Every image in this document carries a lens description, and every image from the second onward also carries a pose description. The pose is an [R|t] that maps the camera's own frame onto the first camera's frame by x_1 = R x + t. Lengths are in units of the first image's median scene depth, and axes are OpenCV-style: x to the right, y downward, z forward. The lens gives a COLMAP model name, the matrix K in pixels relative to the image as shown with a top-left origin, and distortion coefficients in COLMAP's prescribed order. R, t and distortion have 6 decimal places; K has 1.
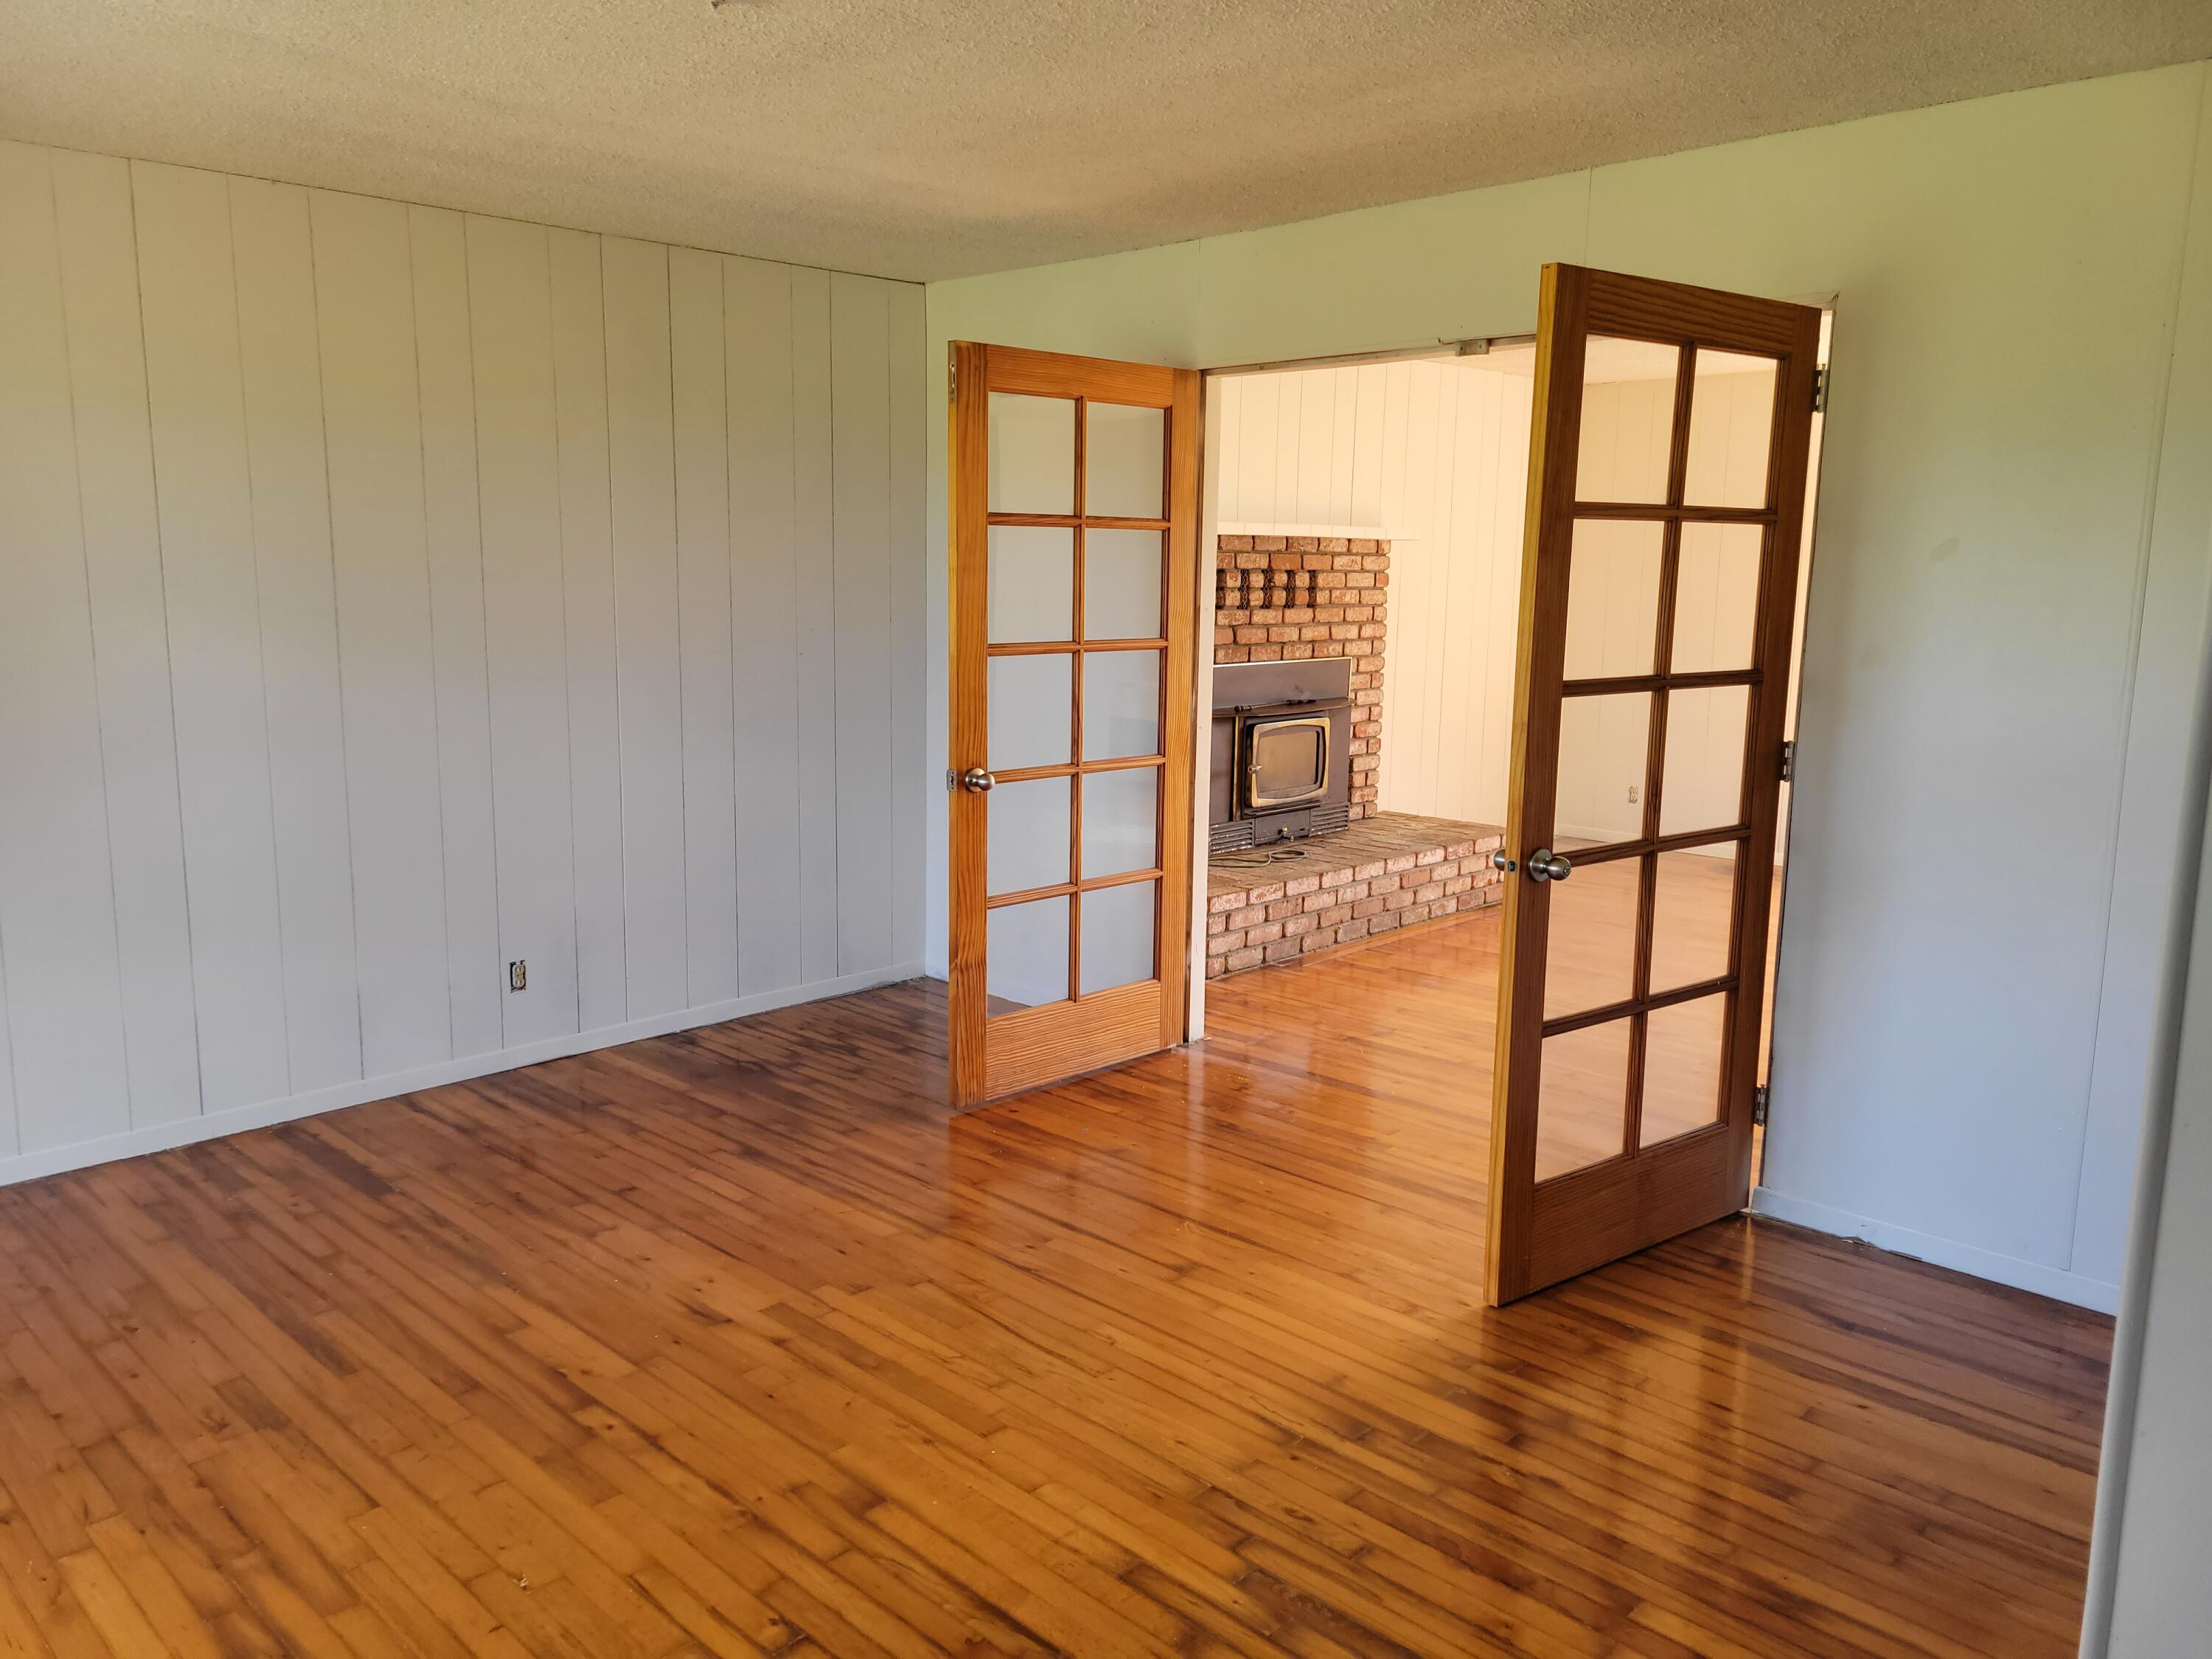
lens RADIAL K [[1666.1, 0, 1069.5], [0, 1666.1, 870.5], [0, 0, 1]] dist [0.030943, -0.003273]
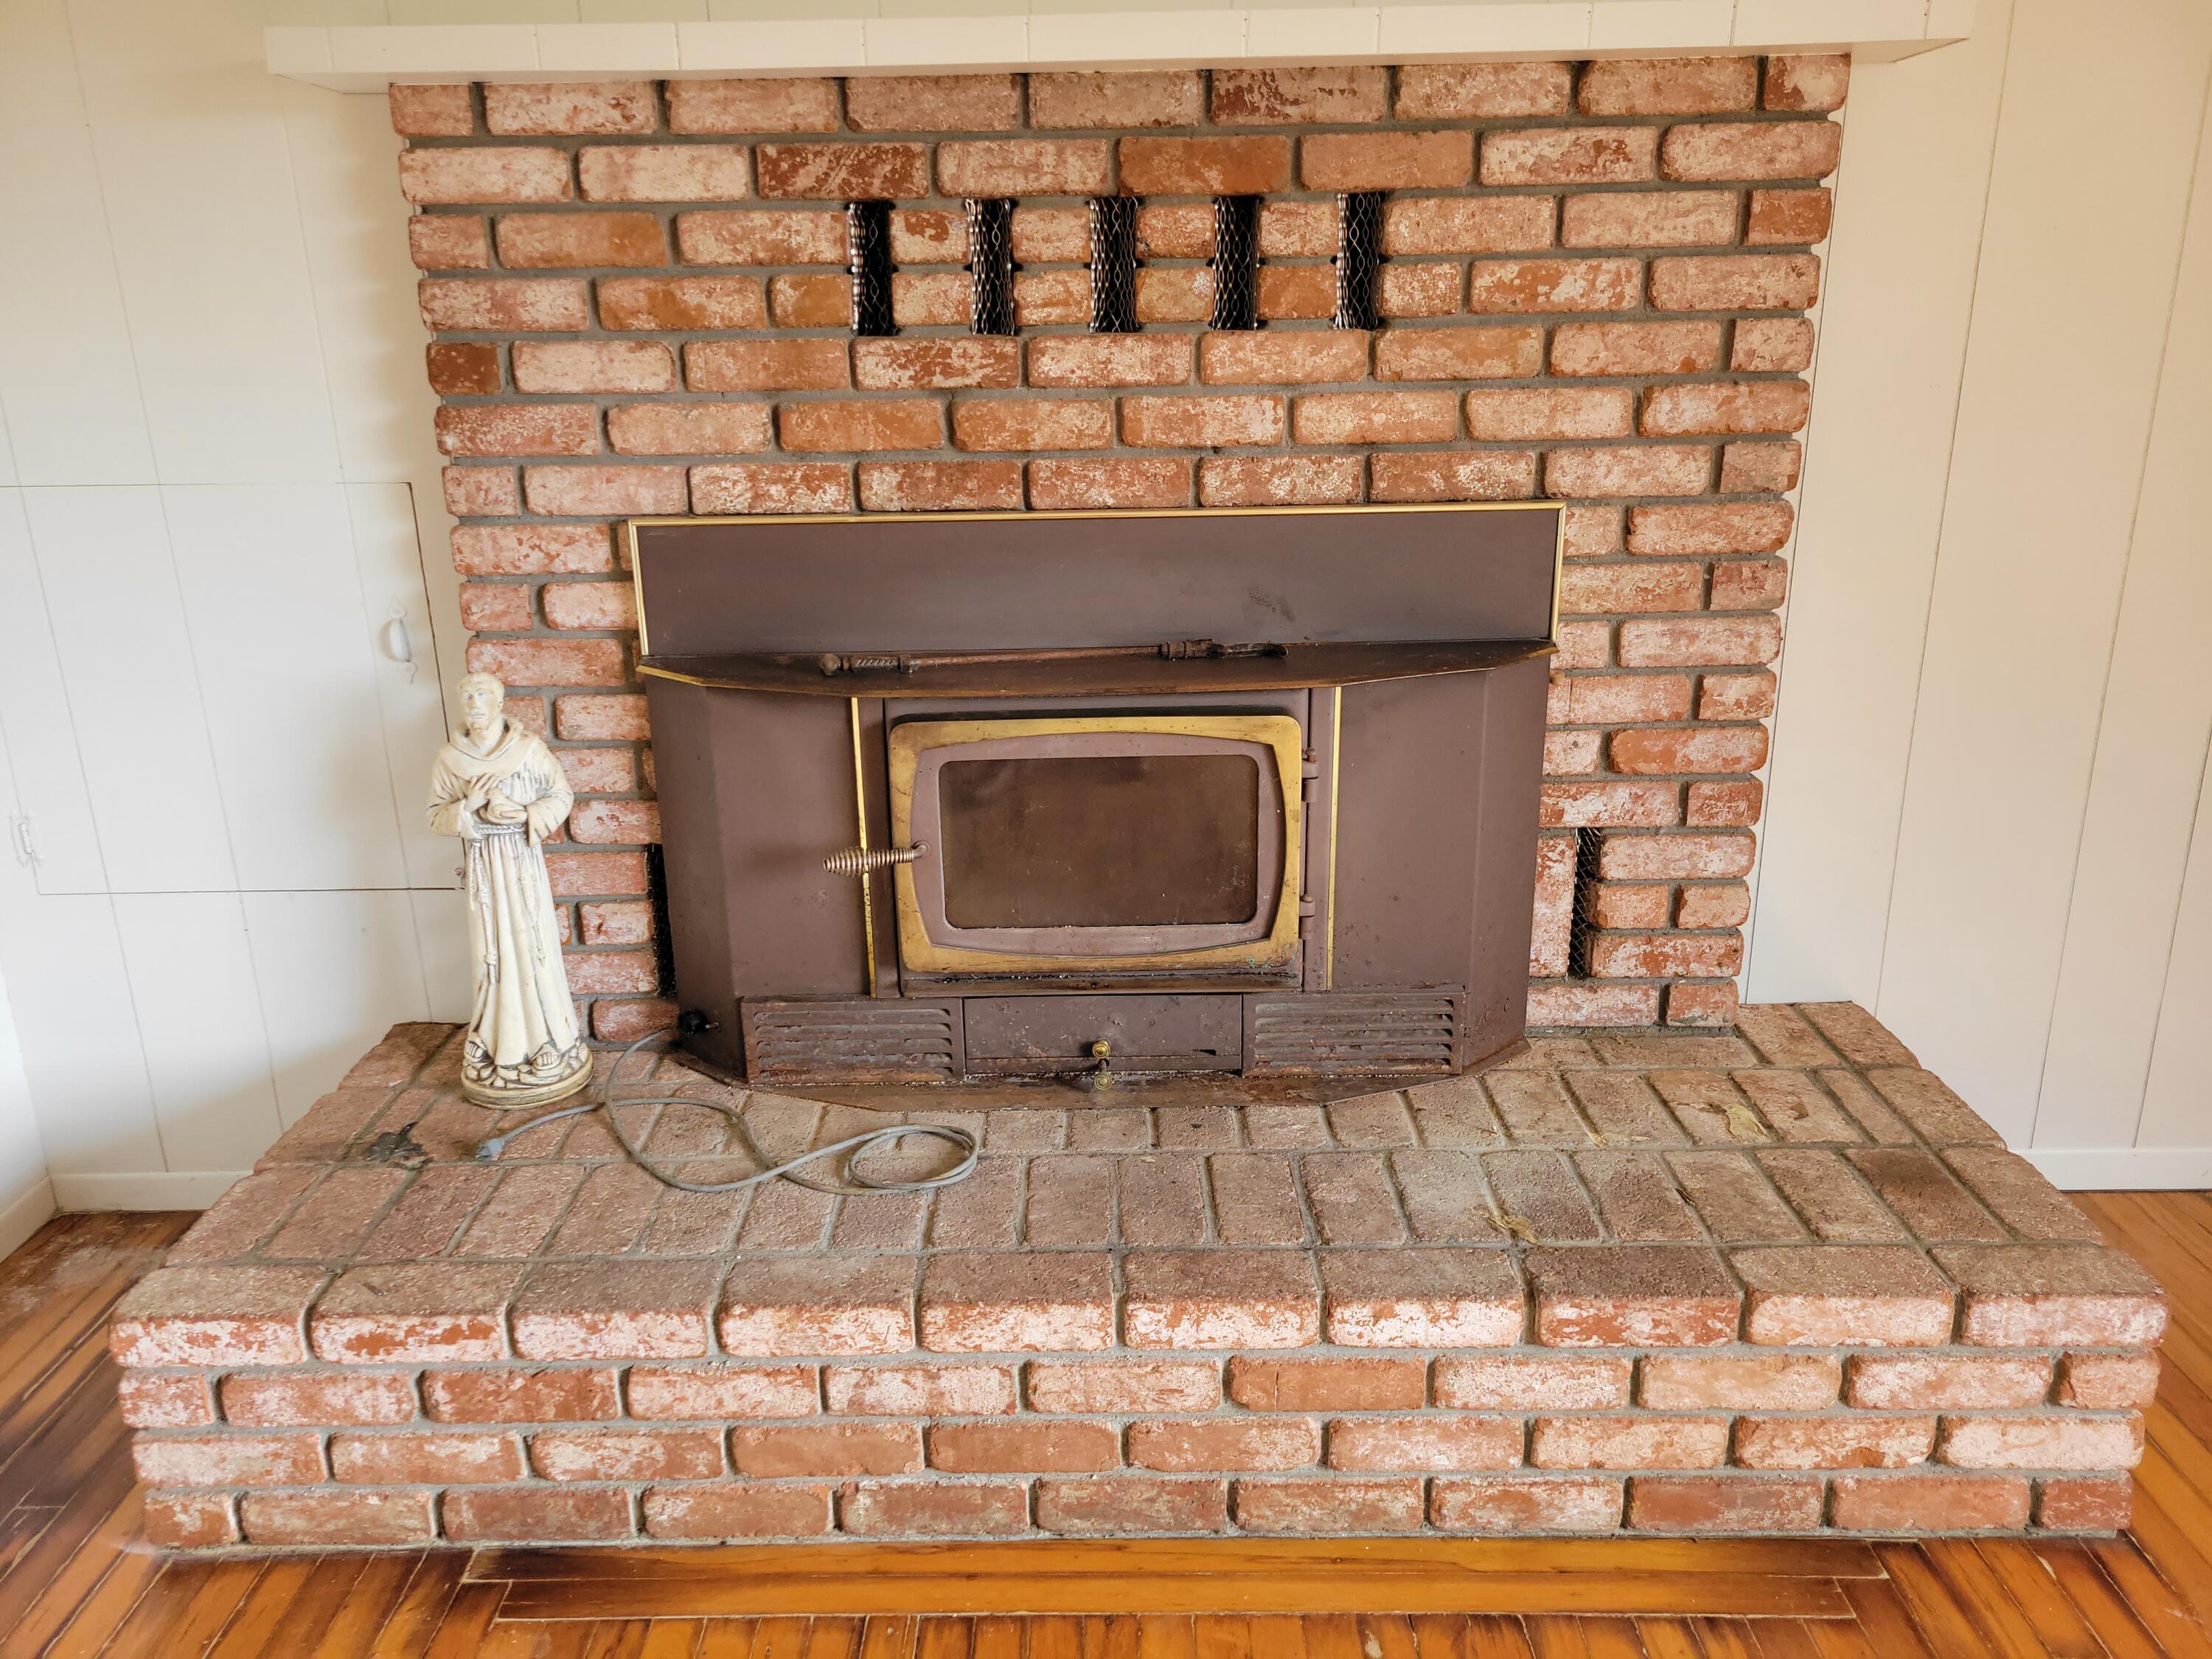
lens RADIAL K [[1658.6, 0, 1081.9], [0, 1658.6, 827.6], [0, 0, 1]] dist [0.056213, -0.037305]
pose [[0.696818, 0.192061, -0.691055, 0.329909], [-0.105948, 0.980474, 0.165666, -0.115208], [0.709380, -0.042223, 0.703561, 0.757986]]
